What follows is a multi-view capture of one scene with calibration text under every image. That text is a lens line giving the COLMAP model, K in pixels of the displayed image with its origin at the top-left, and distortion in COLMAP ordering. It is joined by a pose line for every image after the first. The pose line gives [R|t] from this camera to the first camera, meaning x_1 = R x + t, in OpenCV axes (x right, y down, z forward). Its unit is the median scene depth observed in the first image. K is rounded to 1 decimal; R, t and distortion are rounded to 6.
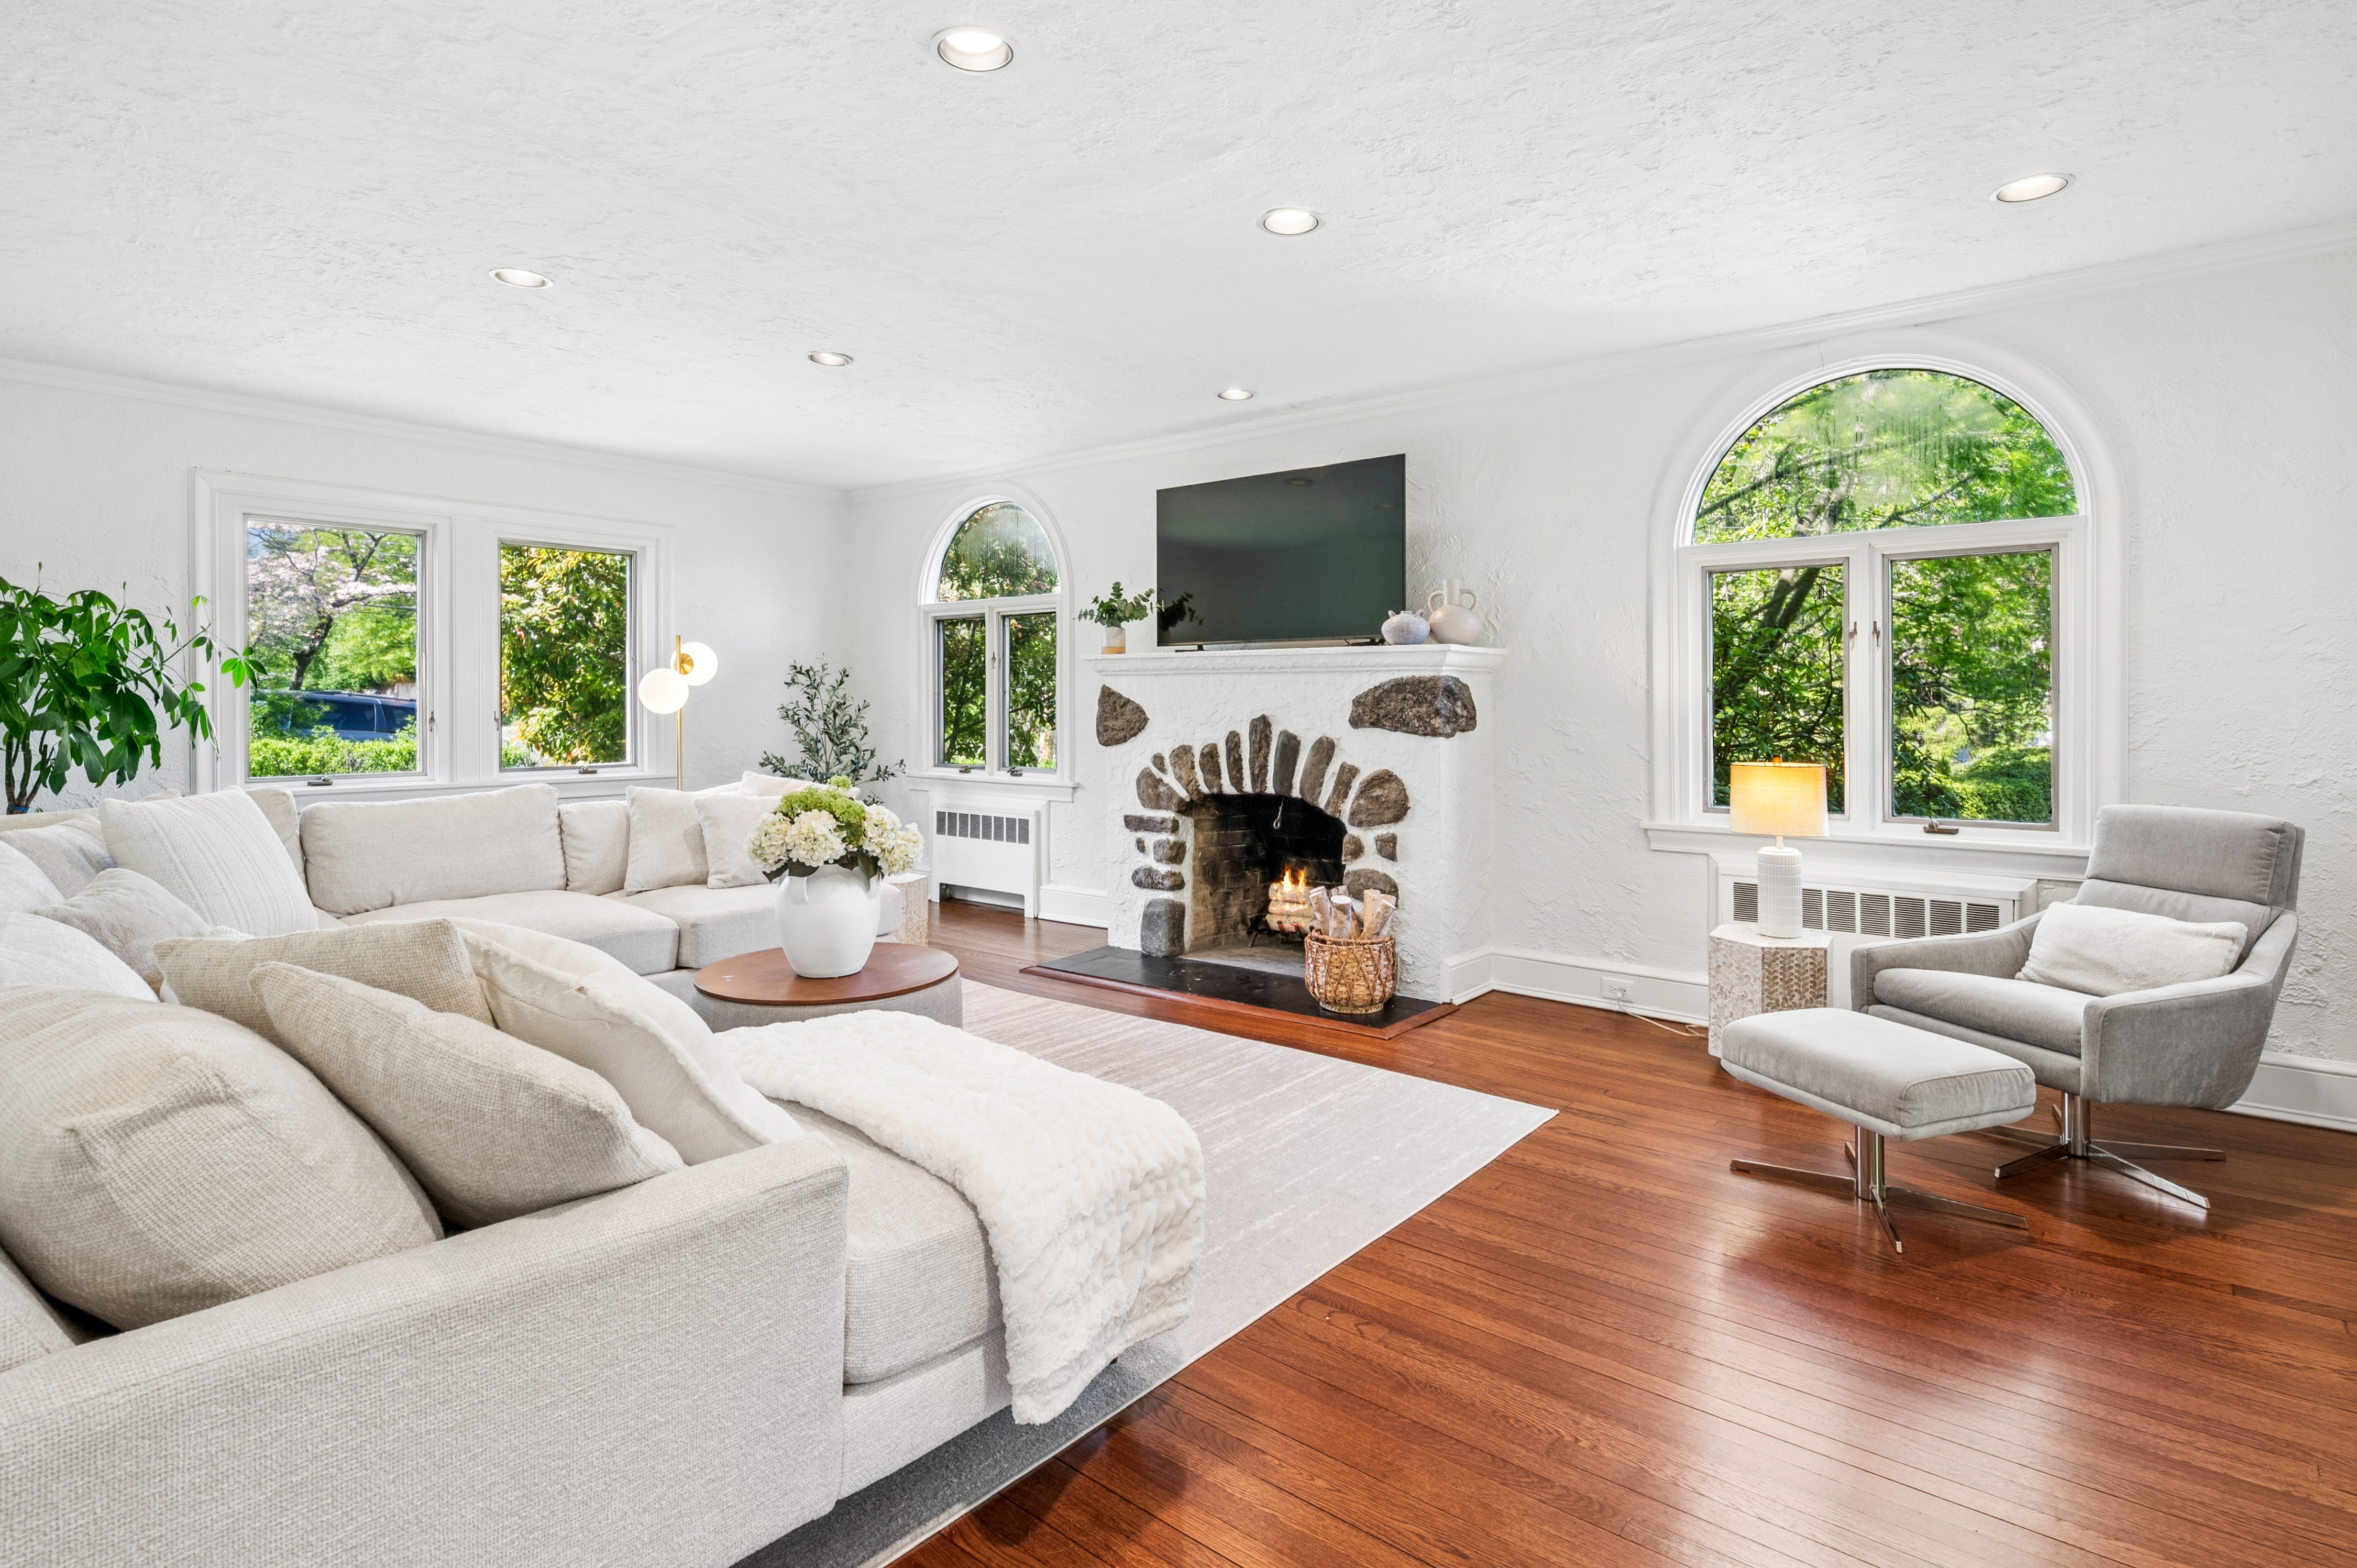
lens RADIAL K [[1181.4, 0, 1181.5], [0, 1181.4, 697.5], [0, 0, 1]] dist [-0.002056, -0.000270]
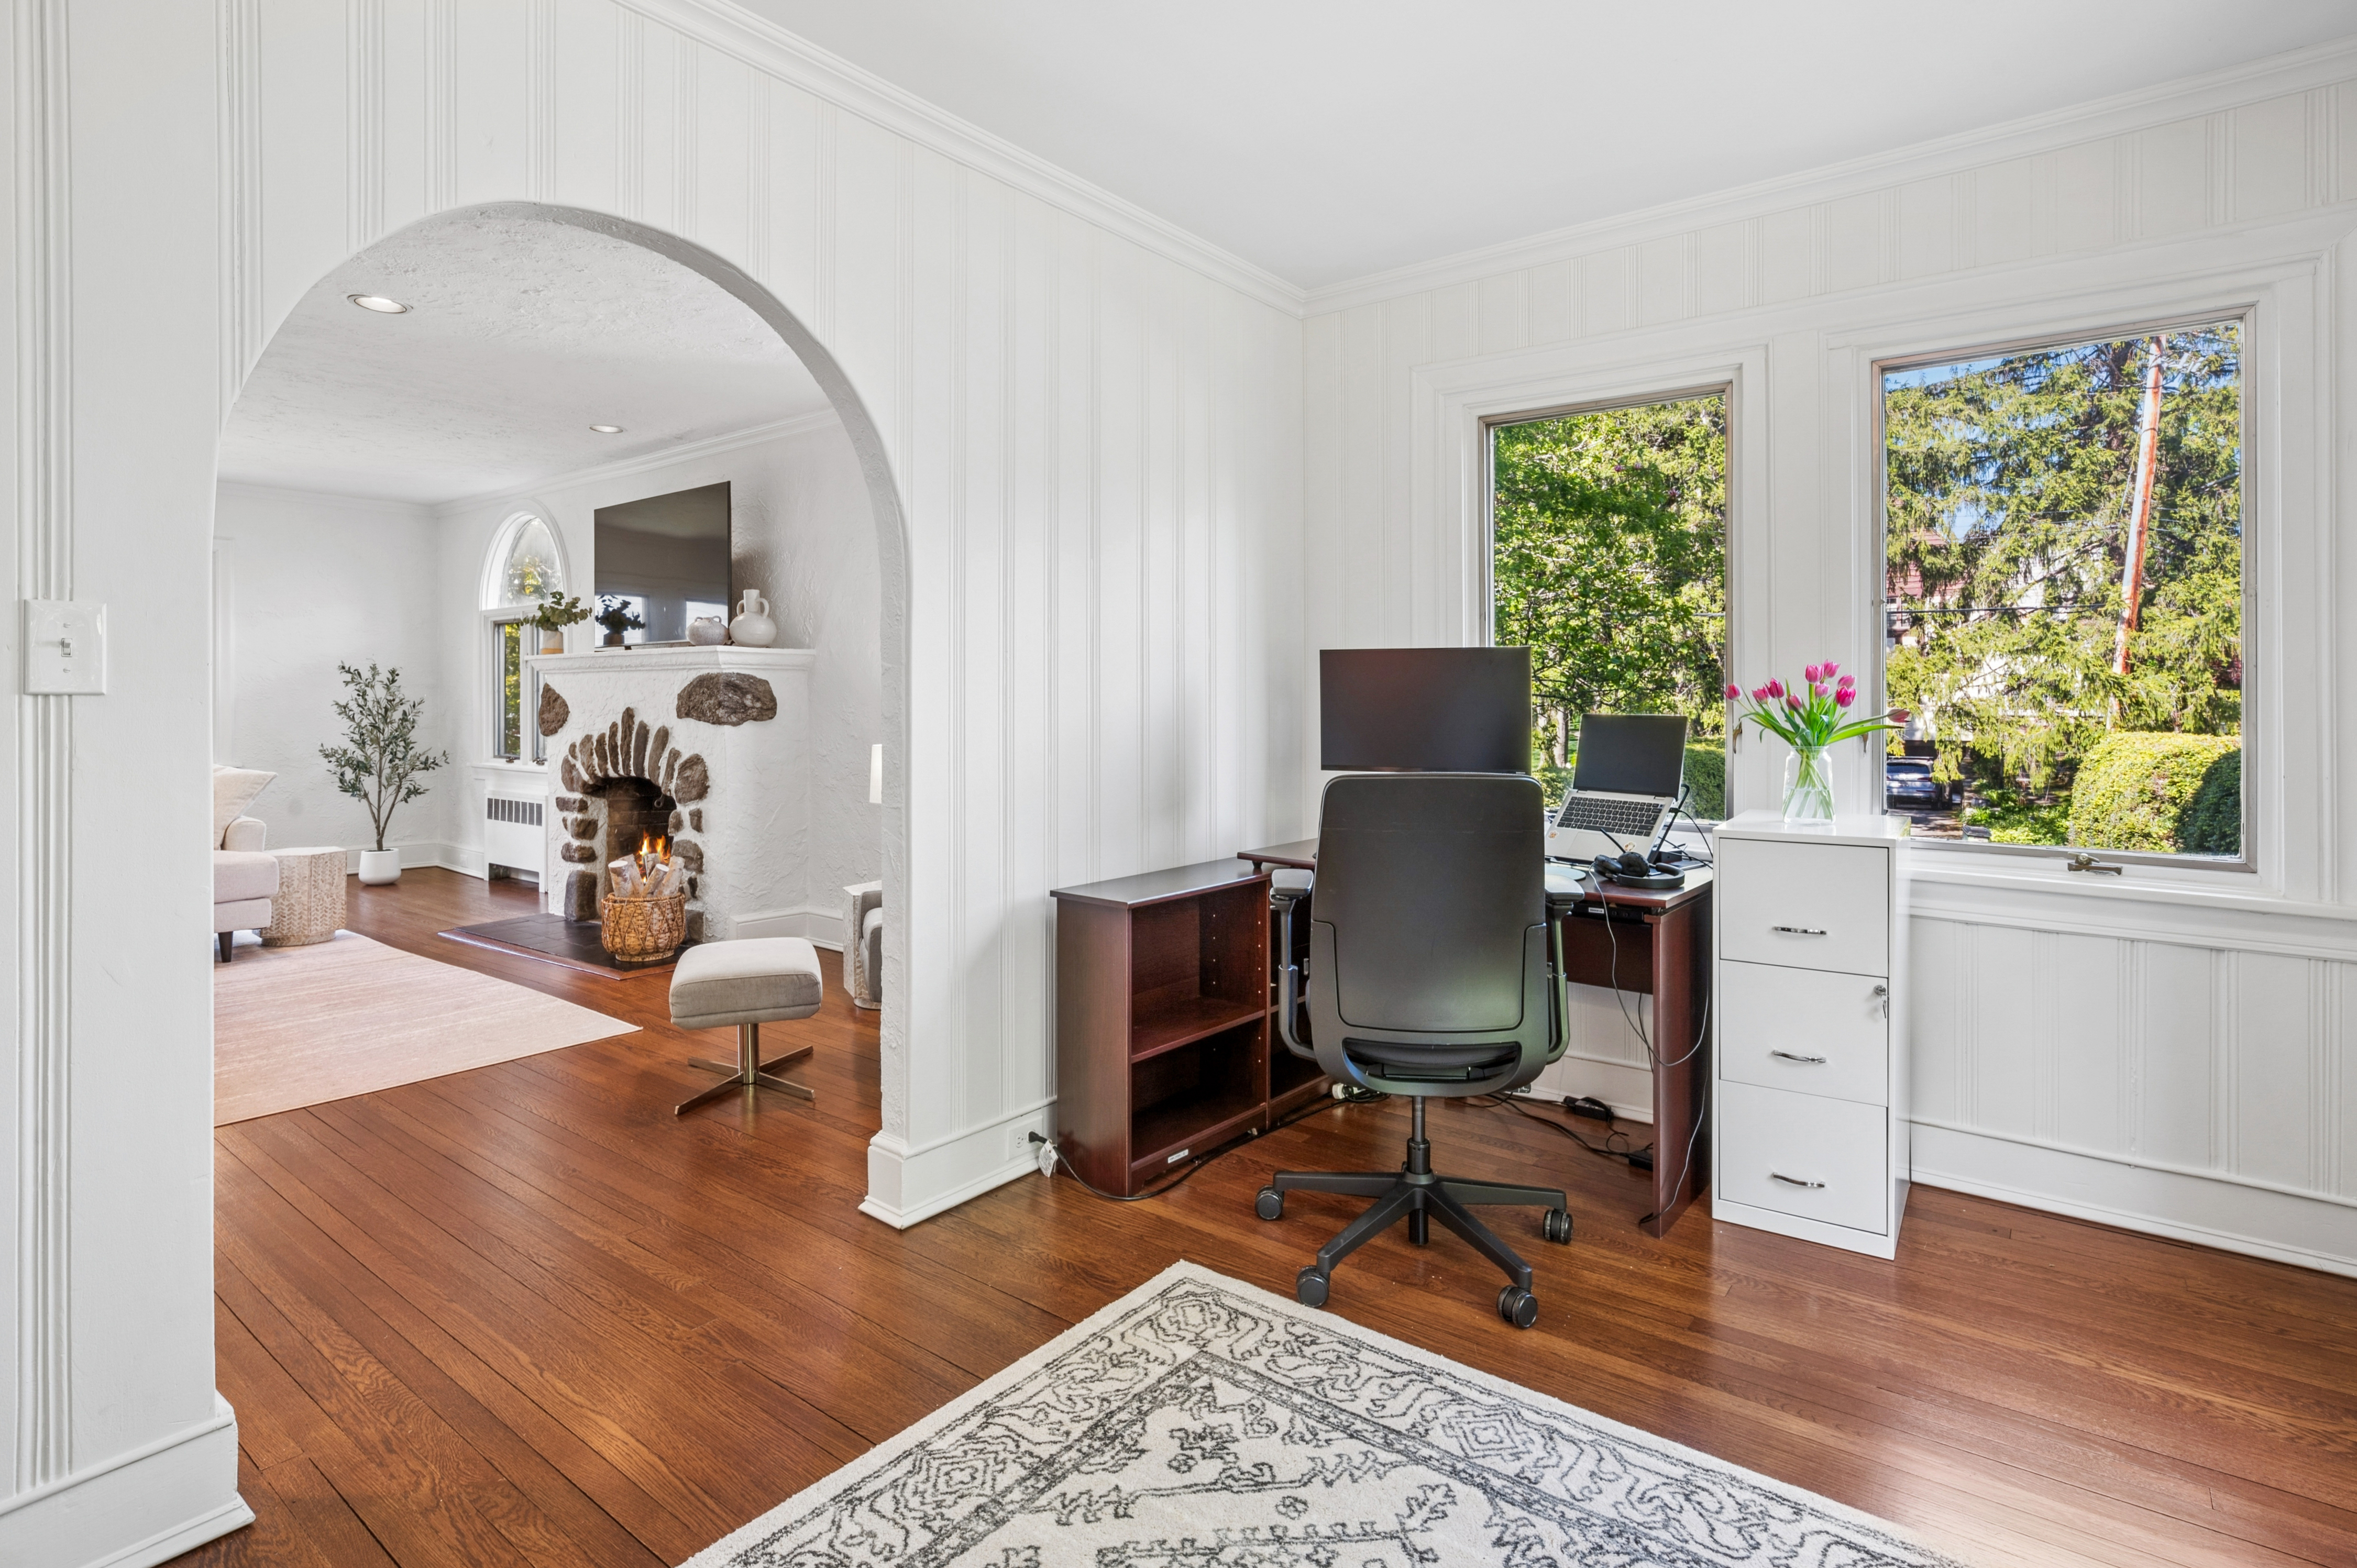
lens RADIAL K [[1205.5, 0, 1219.5], [0, 1205.5, 689.7], [0, 0, 1]] dist [-0.015650, -0.000166]
pose [[0.999720, -0.002388, 0.023543, 0.619401], [0.002552, 0.999972, -0.006971, 0.007025], [-0.023525, 0.007029, 0.999699, -0.182972]]
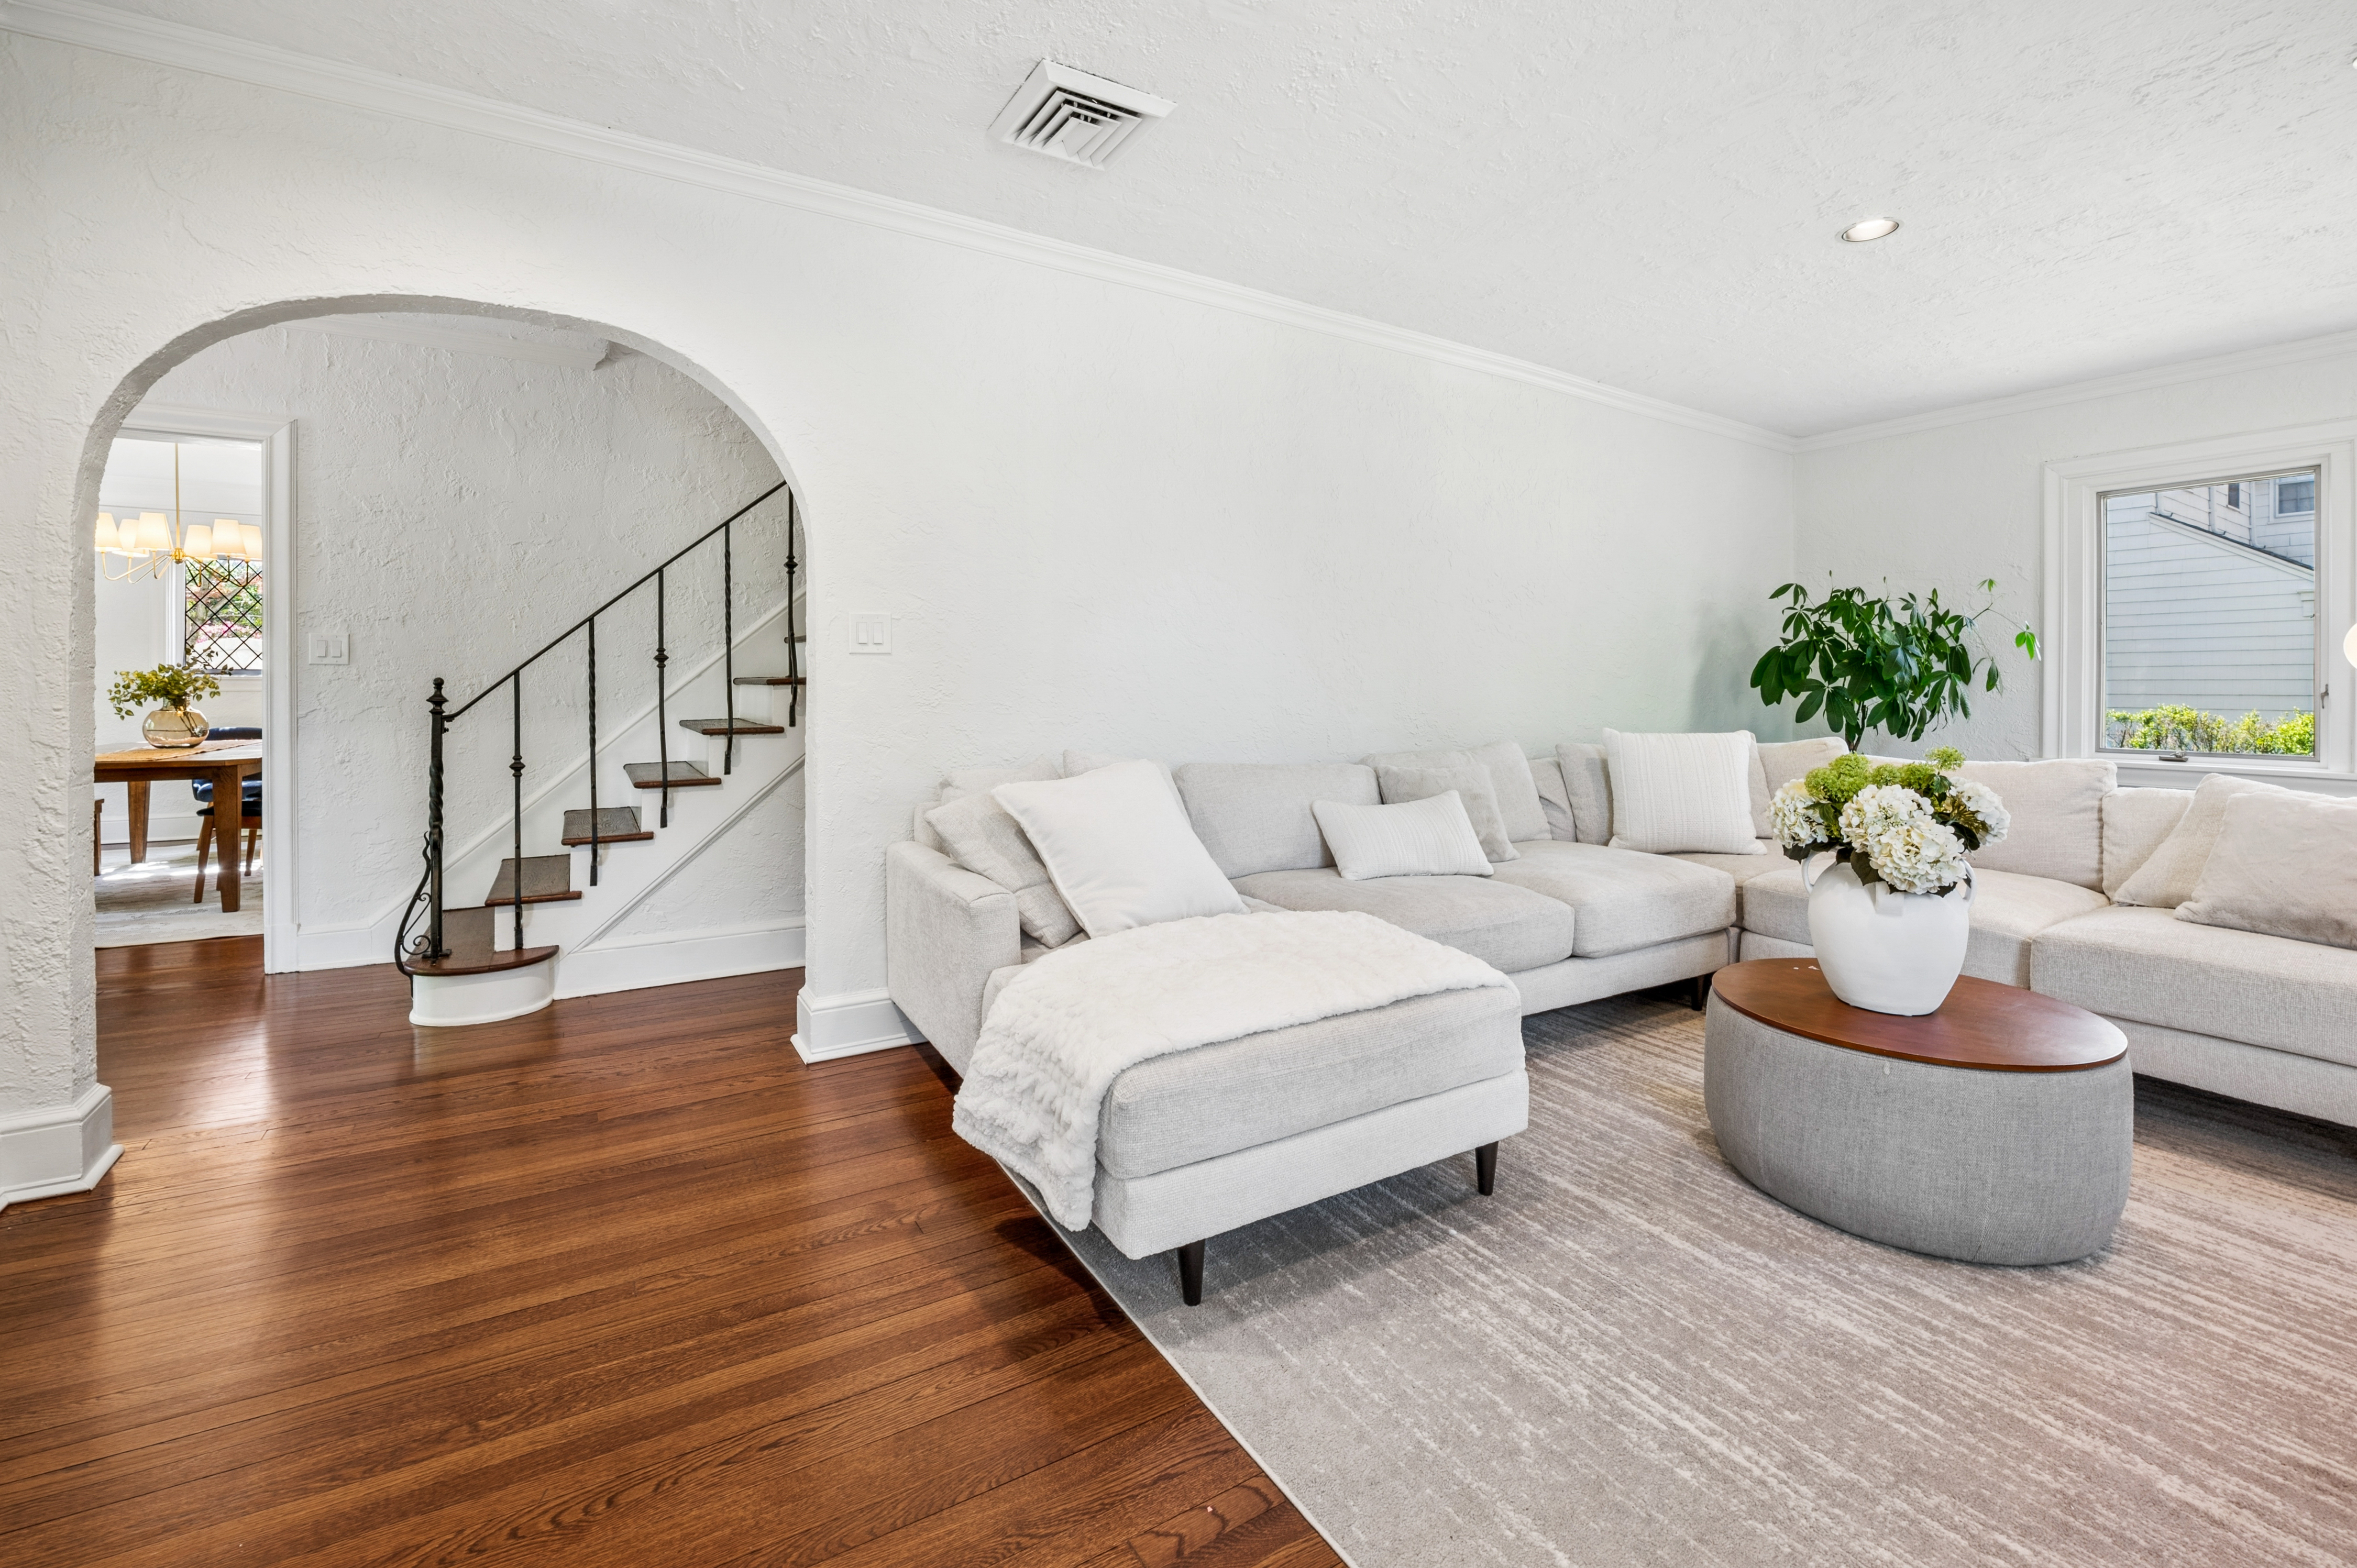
lens RADIAL K [[1000.4, 0, 1172.7], [0, 1000.4, 700.8], [0, 0, 1]] dist [-0.019400, 0.000701]
pose [[-0.336754, 0.008839, -0.941551, 0.311340], [-0.005657, 0.999919, 0.011411, 0.024910], [0.941576, 0.009169, -0.336676, 0.548469]]
